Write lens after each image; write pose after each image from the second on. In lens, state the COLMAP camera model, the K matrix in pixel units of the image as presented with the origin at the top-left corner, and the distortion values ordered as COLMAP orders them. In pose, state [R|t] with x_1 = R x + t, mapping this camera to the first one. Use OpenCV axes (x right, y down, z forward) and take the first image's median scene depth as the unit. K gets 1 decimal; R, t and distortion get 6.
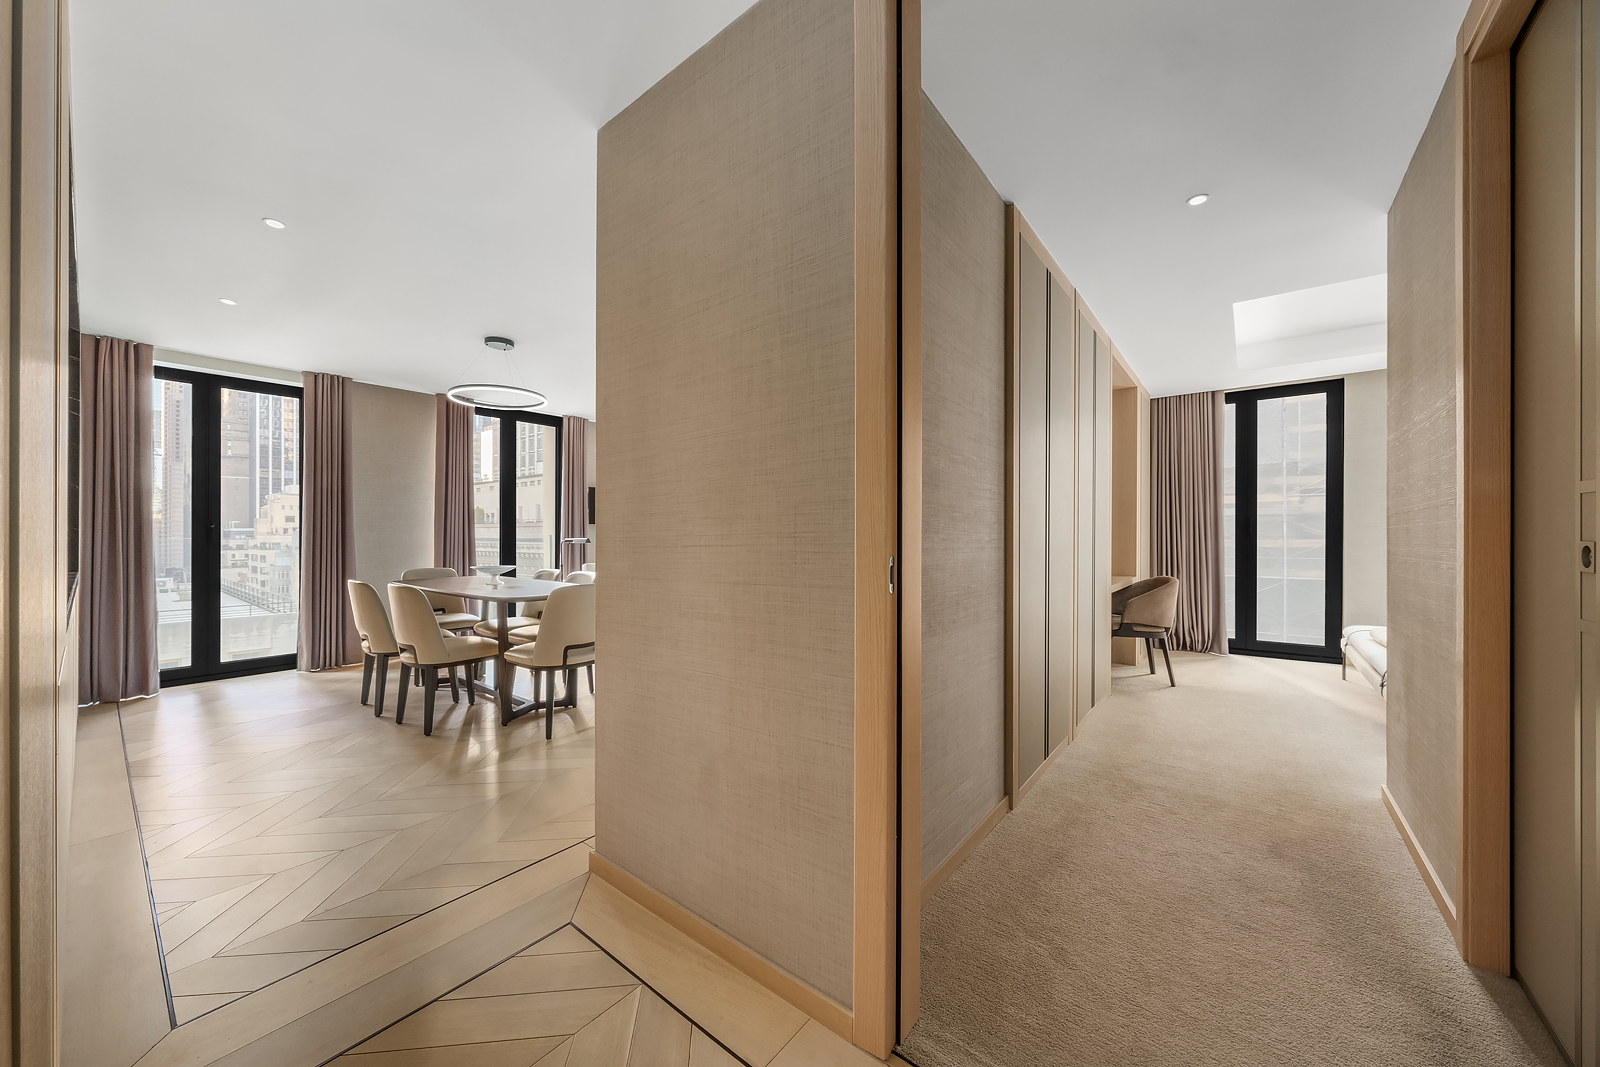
lens RADIAL K [[593.7, 0, 792.9], [0, 593.7, 527.0], [0, 0, 1]] dist [0.002802, 0.000074]
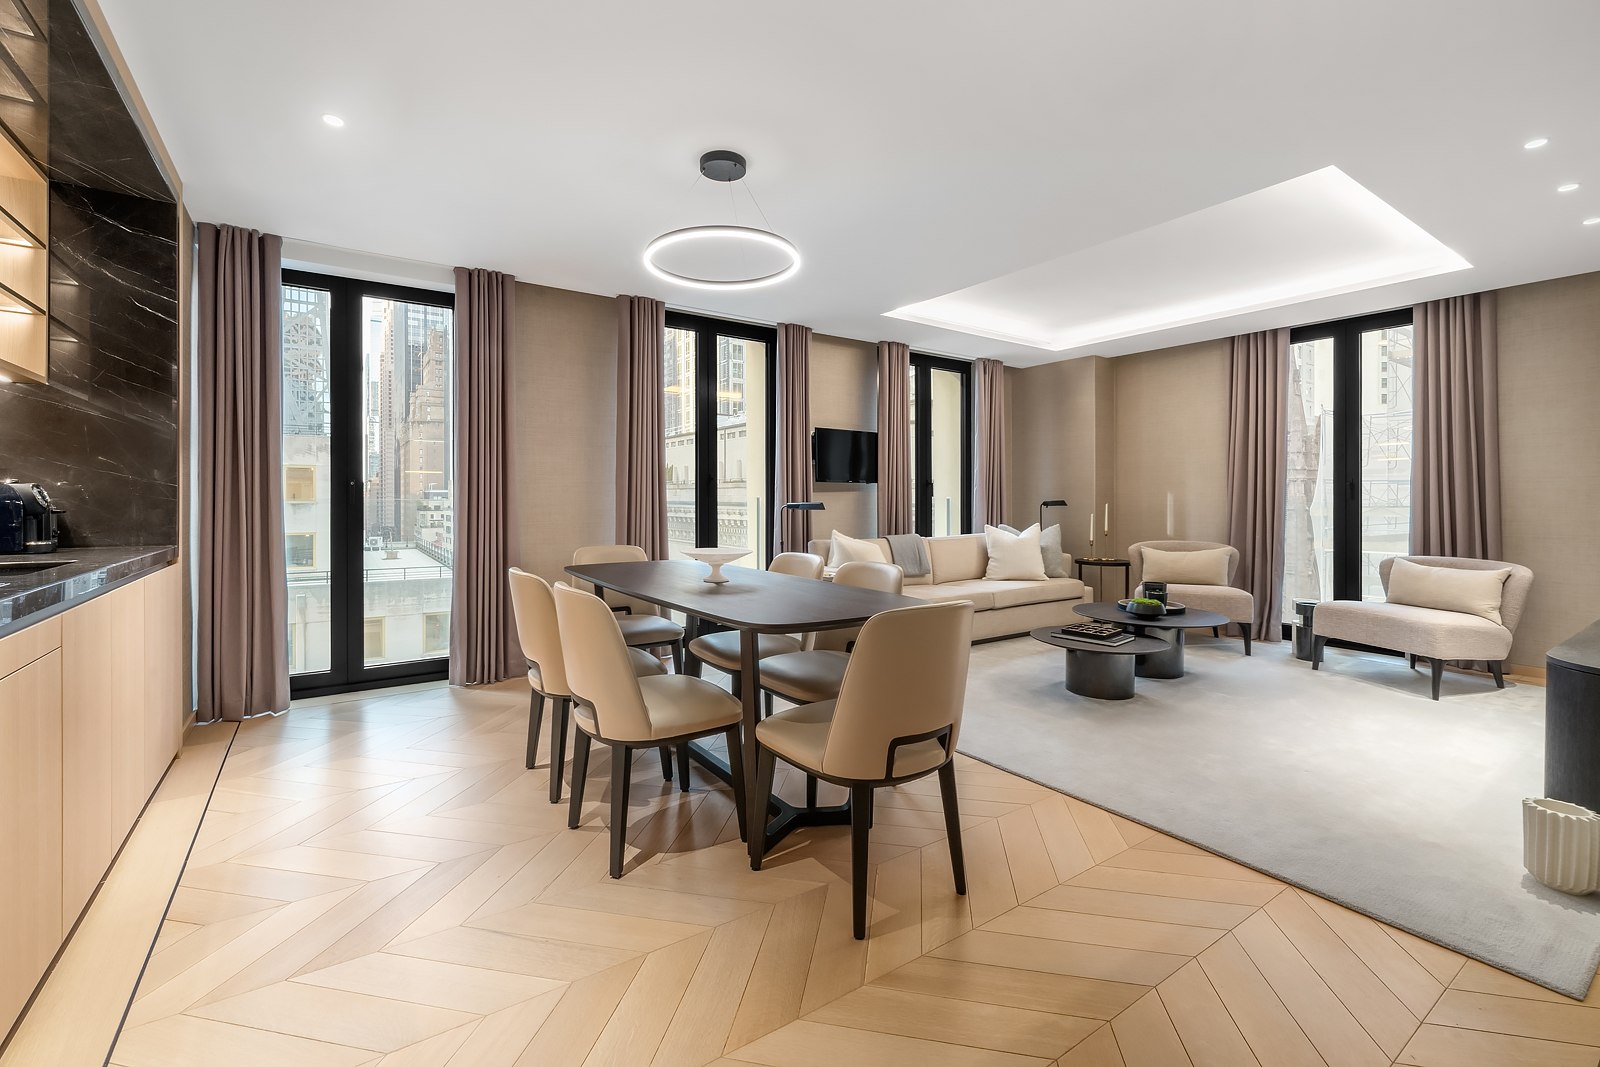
lens RADIAL K [[678.0, 0, 778.8], [0, 678.0, 501.2], [0, 0, 1]] dist [0.001434, 0.001131]
pose [[0.959759, 0.006304, -0.280755, -0.164670], [-0.001550, 0.999852, 0.017152, 0.004381], [0.280822, -0.016027, 0.959626, 0.243284]]
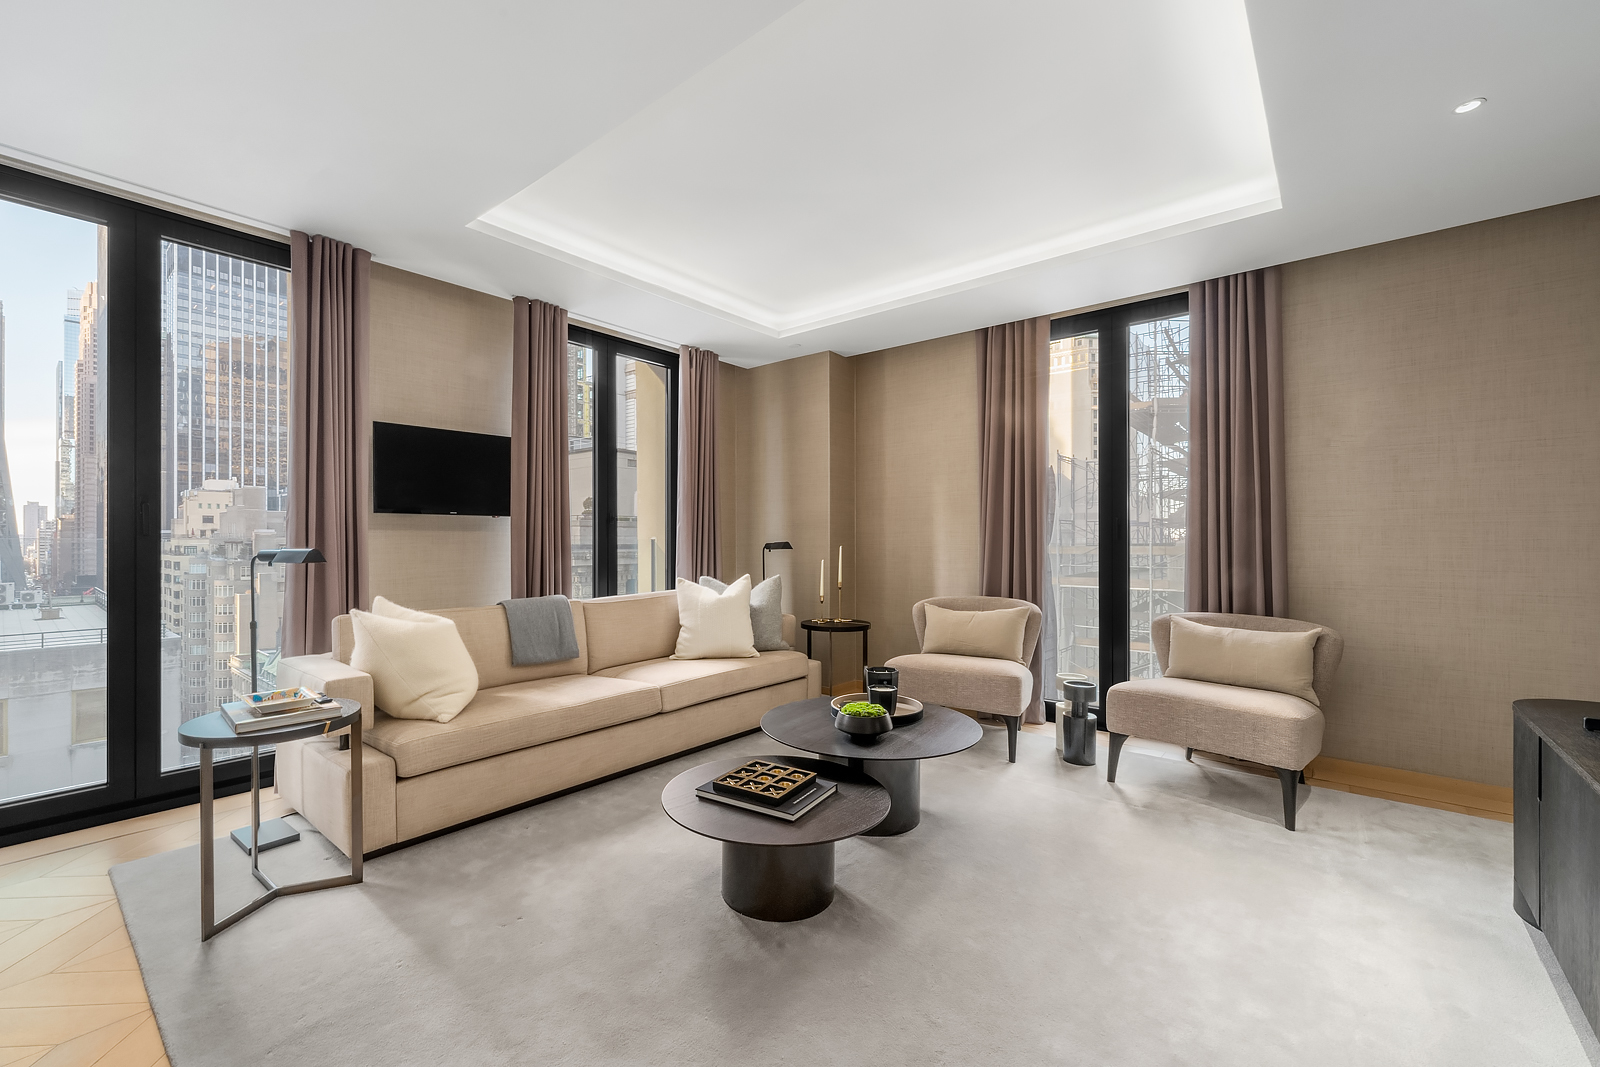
lens RADIAL K [[678.0, 0, 785.8], [0, 678.0, 535.9], [0, 0, 1]] dist [0.001434, 0.001131]
pose [[0.999960, 0.002077, 0.008697, -0.056475], [-0.002148, 0.999964, 0.008182, 0.006946], [-0.008680, -0.008200, 0.999929, 0.570699]]
